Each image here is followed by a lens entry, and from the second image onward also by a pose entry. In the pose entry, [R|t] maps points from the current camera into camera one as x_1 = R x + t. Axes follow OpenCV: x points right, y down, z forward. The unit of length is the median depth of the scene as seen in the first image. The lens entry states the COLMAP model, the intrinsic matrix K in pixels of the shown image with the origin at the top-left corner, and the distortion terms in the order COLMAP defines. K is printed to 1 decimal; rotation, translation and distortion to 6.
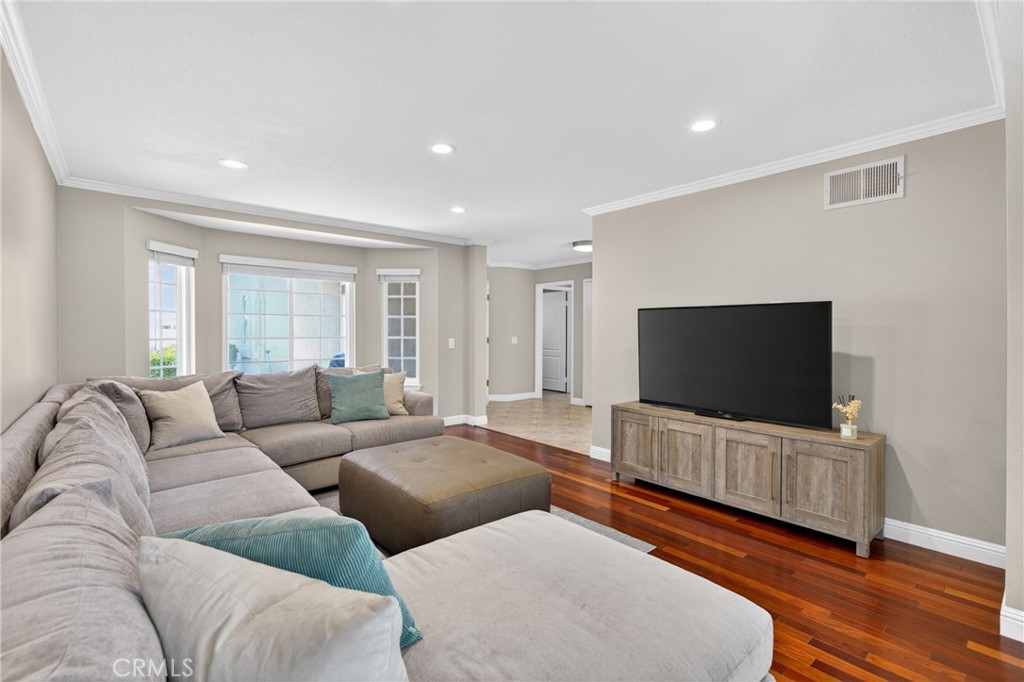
lens RADIAL K [[464.6, 0, 512.7], [0, 464.6, 366.5], [0, 0, 1]] dist [-0.001199, -0.000059]
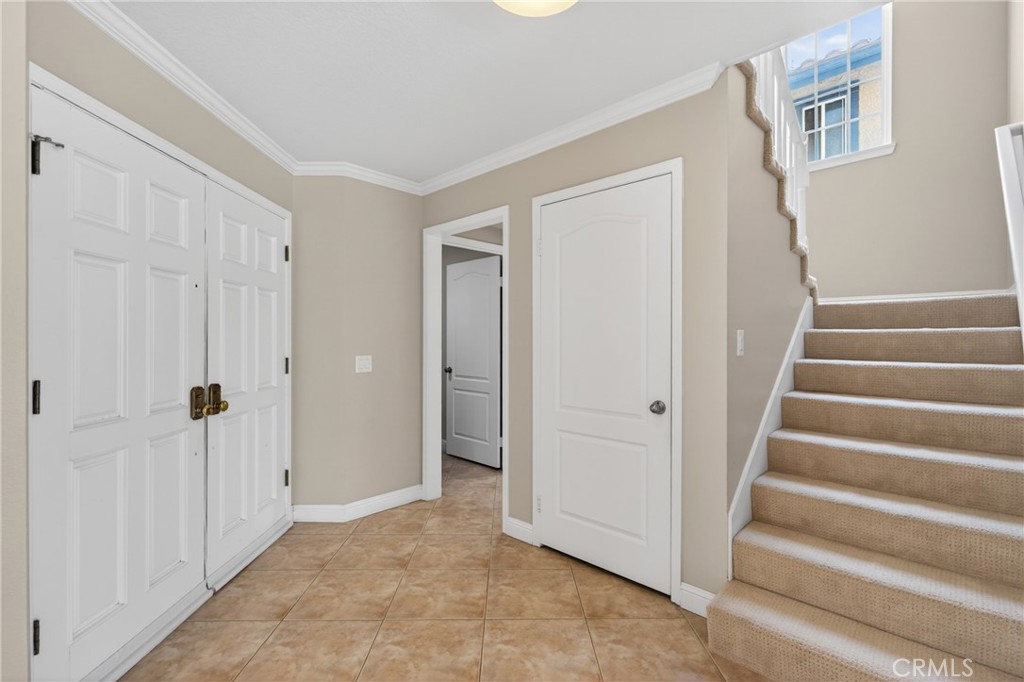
lens RADIAL K [[462.2, 0, 512.0], [0, 462.2, 341.0], [0, 0, 1]] dist [-0.000528, 0.000277]
pose [[0.995729, -0.000656, 0.092322, 0.212762], [0.007738, 0.997049, -0.076373, -0.101081], [-0.091999, 0.076762, 0.992796, 1.341955]]
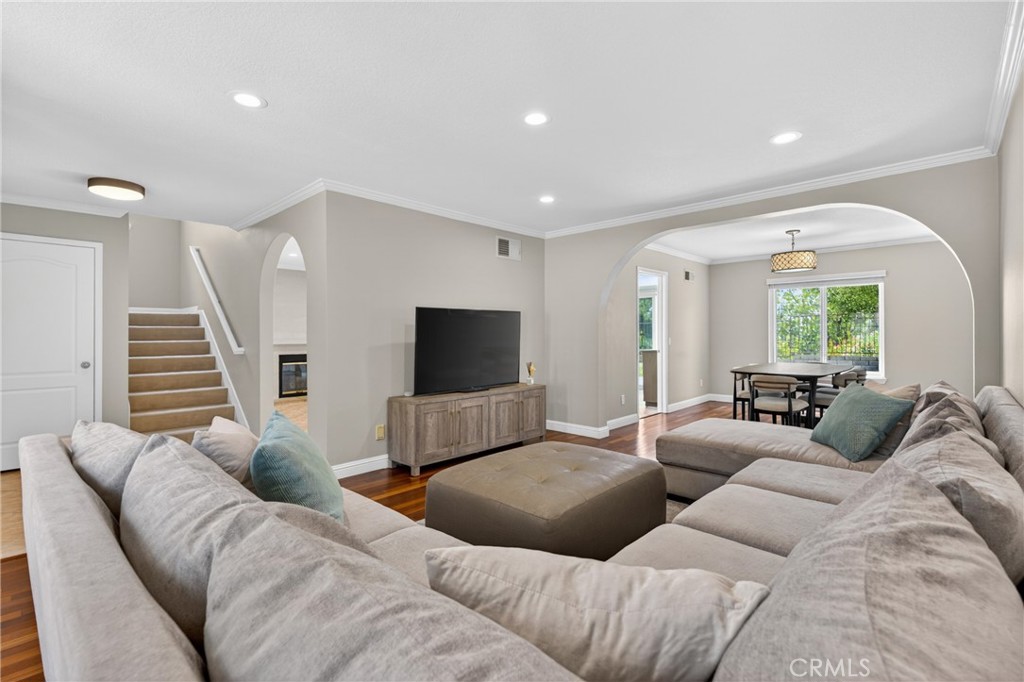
lens RADIAL K [[464.3, 0, 509.4], [0, 464.3, 331.4], [0, 0, 1]] dist [0.000697, 0.000166]
pose [[-0.101052, 0.003448, 0.994875, -0.867027], [0.082454, 0.996583, 0.004922, -0.059751], [-0.991458, 0.082529, -0.100991, 0.953155]]
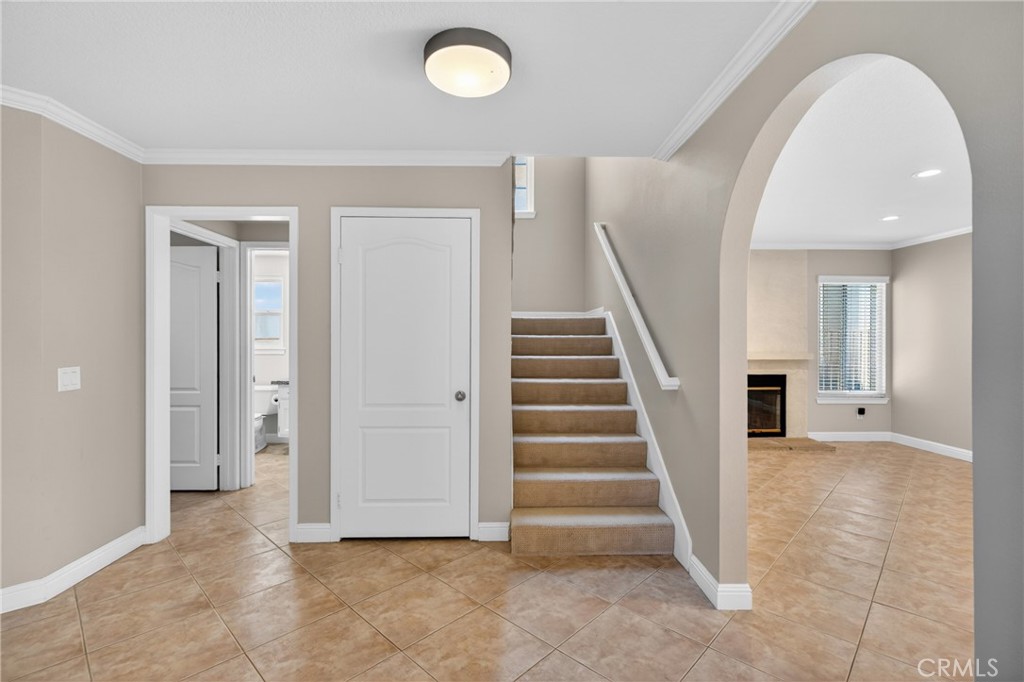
lens RADIAL K [[462.2, 0, 512.0], [0, 462.2, 341.0], [0, 0, 1]] dist [-0.000528, 0.000277]
pose [[0.633282, -0.004763, 0.773906, -0.102410], [0.062251, 0.997054, -0.044803, -0.112132], [-0.771413, 0.076549, 0.631713, 1.357741]]
